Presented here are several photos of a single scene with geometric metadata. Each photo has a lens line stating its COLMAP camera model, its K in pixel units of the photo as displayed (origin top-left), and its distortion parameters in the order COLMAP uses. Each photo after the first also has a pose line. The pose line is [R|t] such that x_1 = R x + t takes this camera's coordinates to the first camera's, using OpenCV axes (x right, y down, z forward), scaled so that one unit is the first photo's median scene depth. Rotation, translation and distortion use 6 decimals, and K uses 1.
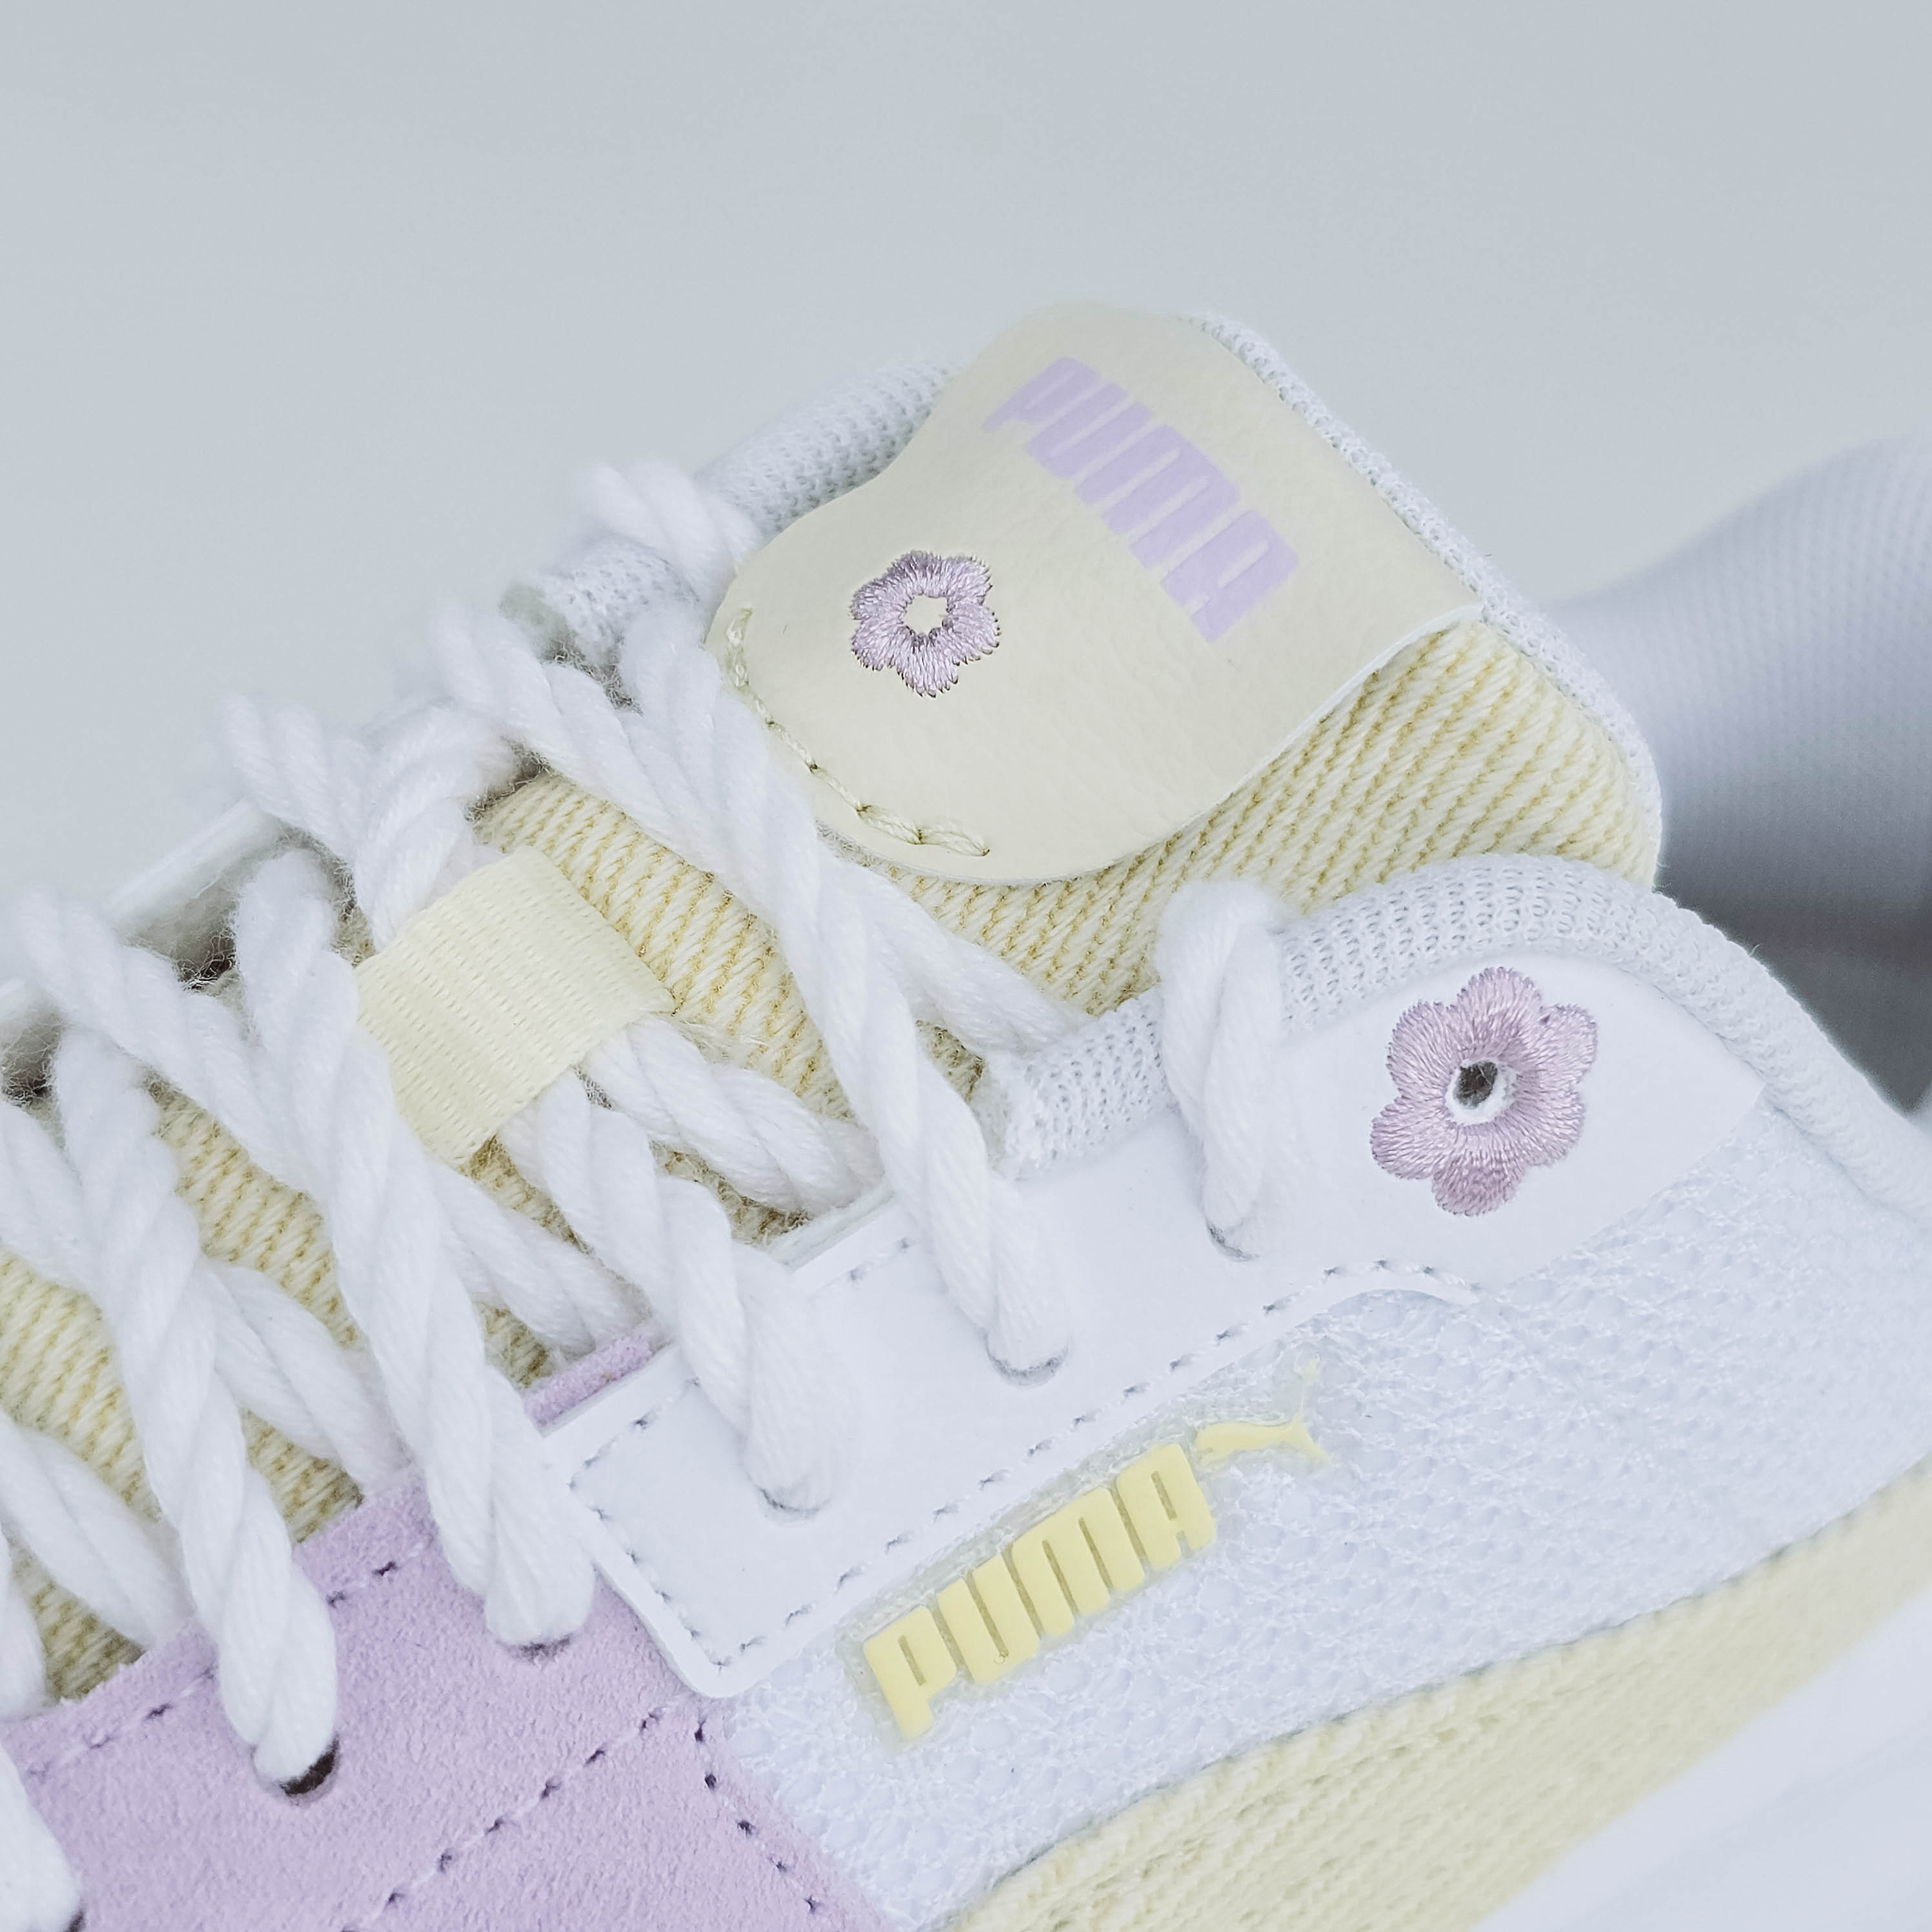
lens RADIAL K [[3794.7, 0, 966.0], [0, 3794.7, 966.0], [0, 0, 1]] dist [0.093745, 0.027941]
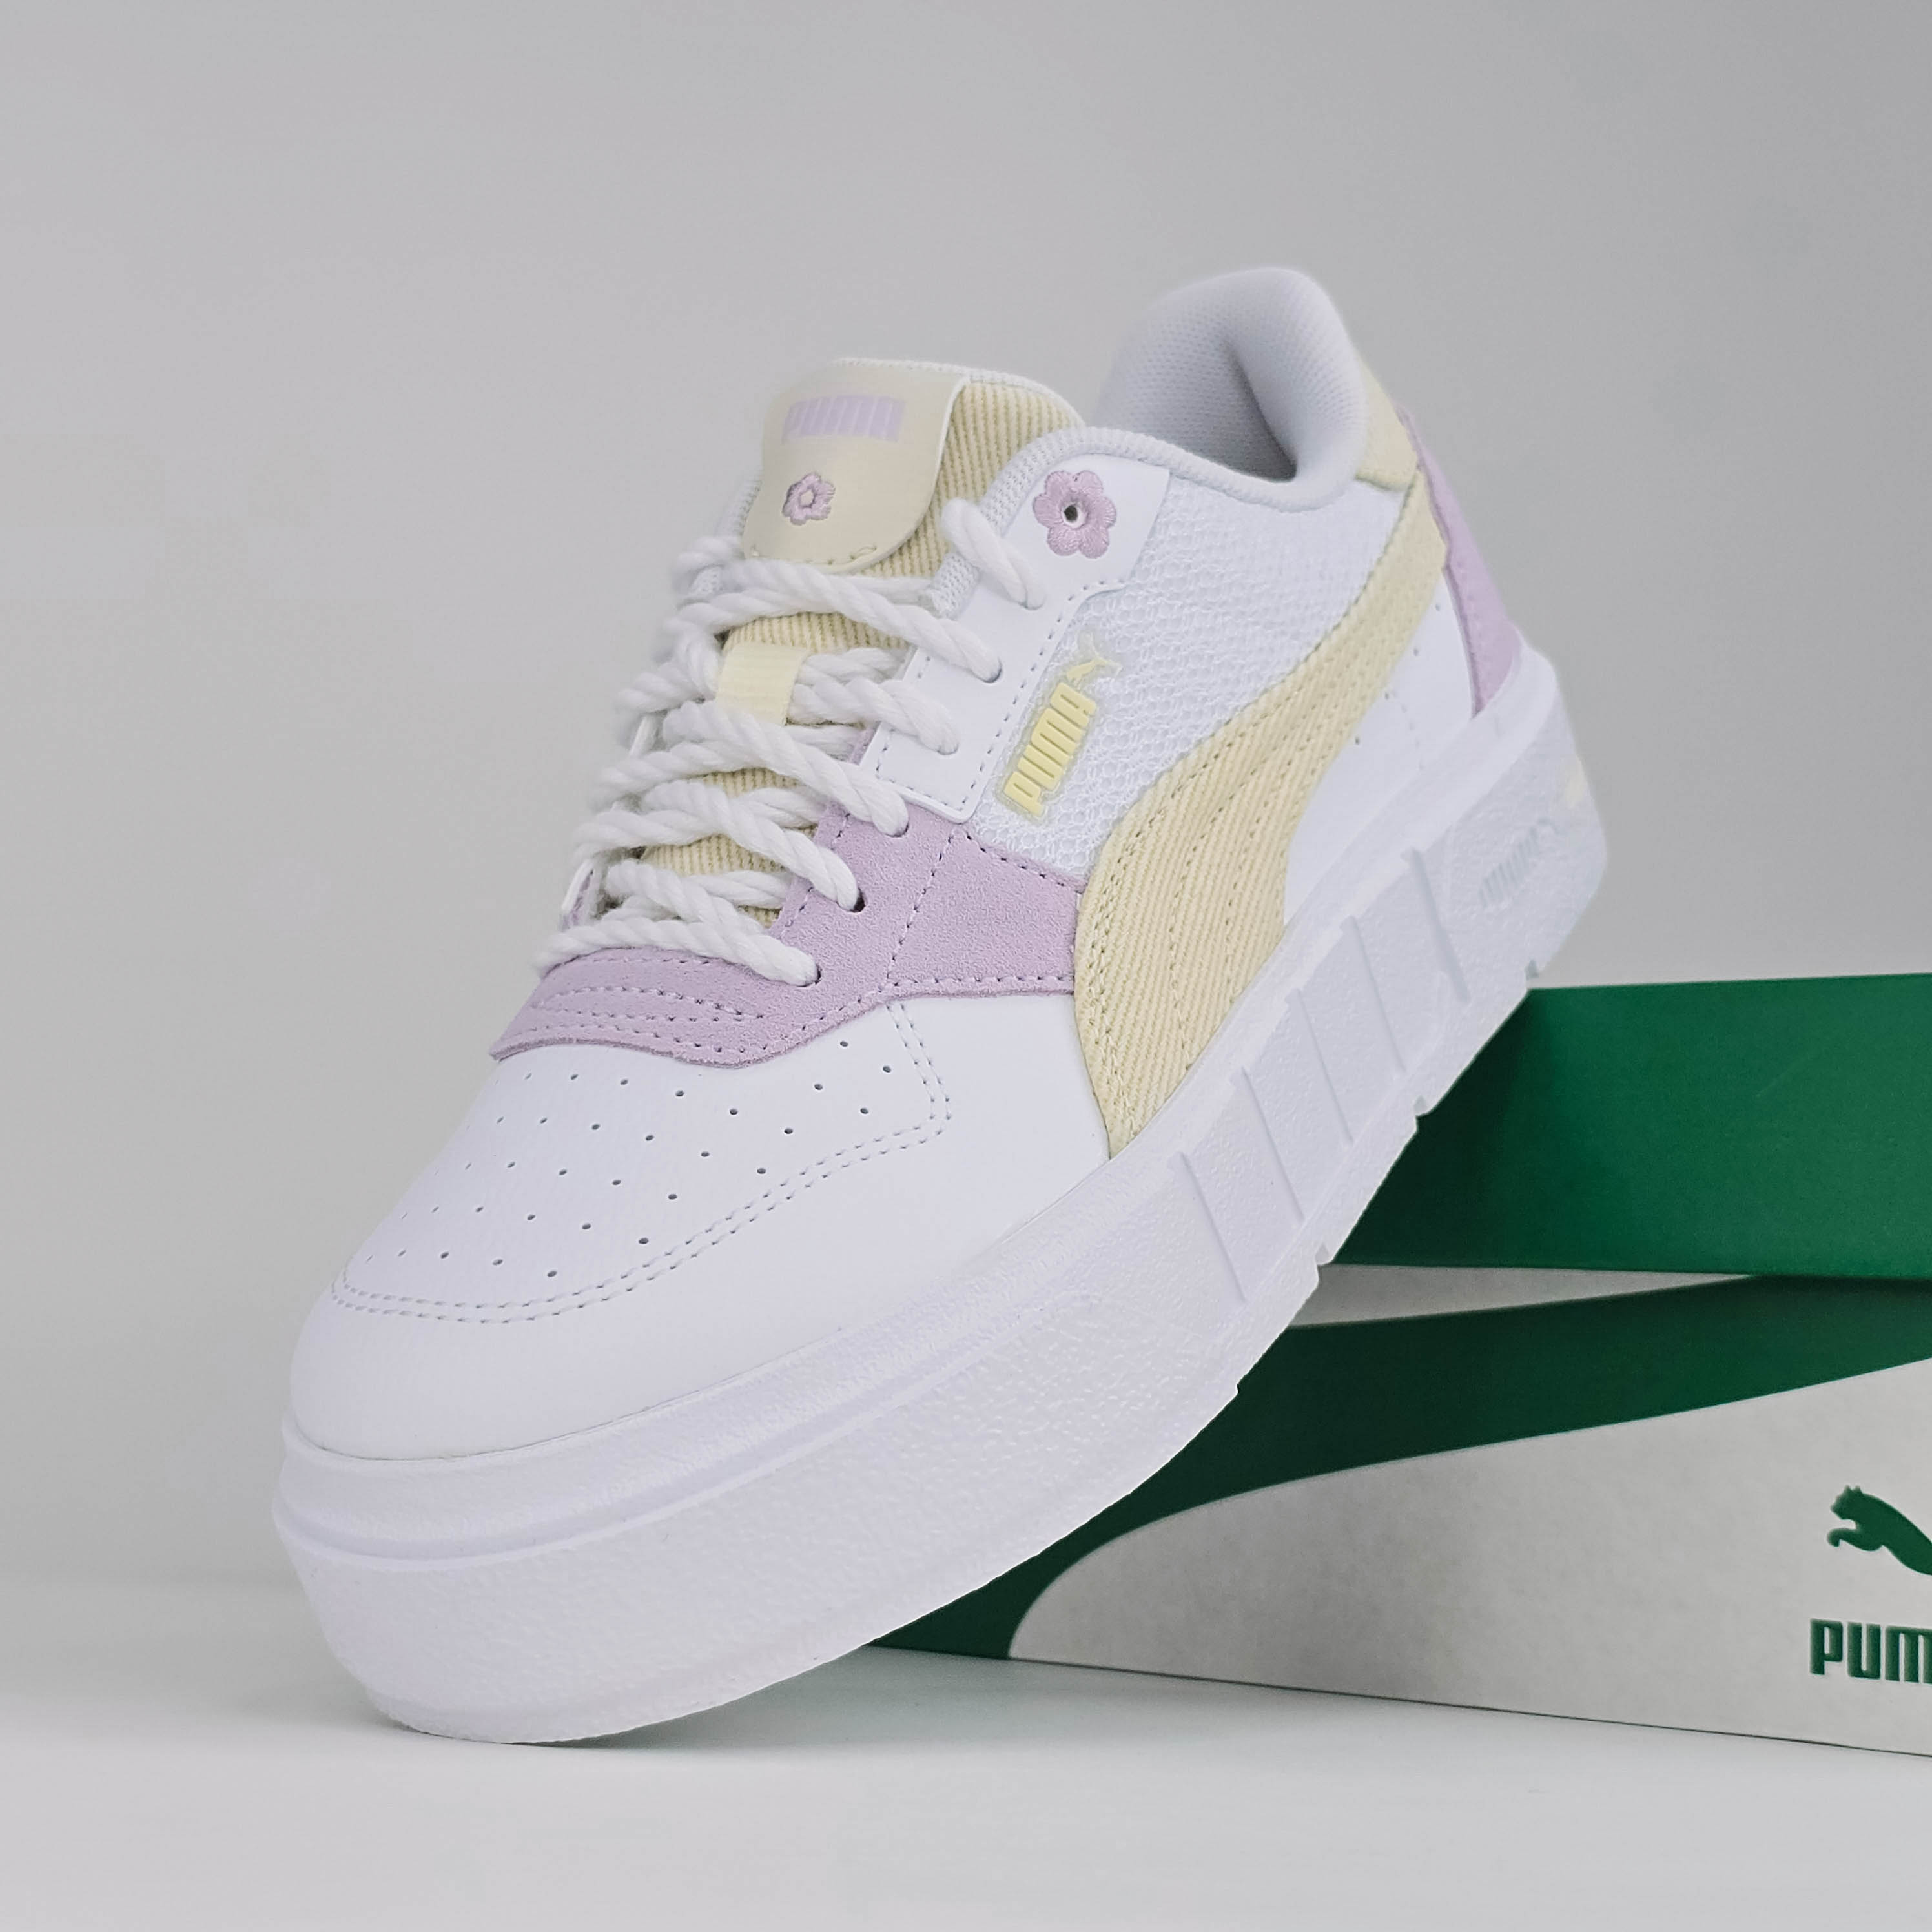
lens RADIAL K [[3794.7, 0, 966.0], [0, 3794.7, 966.0], [0, 0, 1]] dist [0.093745, 0.027941]
pose [[0.810850, -0.582288, 0.058844, -0.277639], [0.578427, 0.782021, -0.232089, 0.878213], [0.089126, 0.222227, 0.970913, -1.587061]]
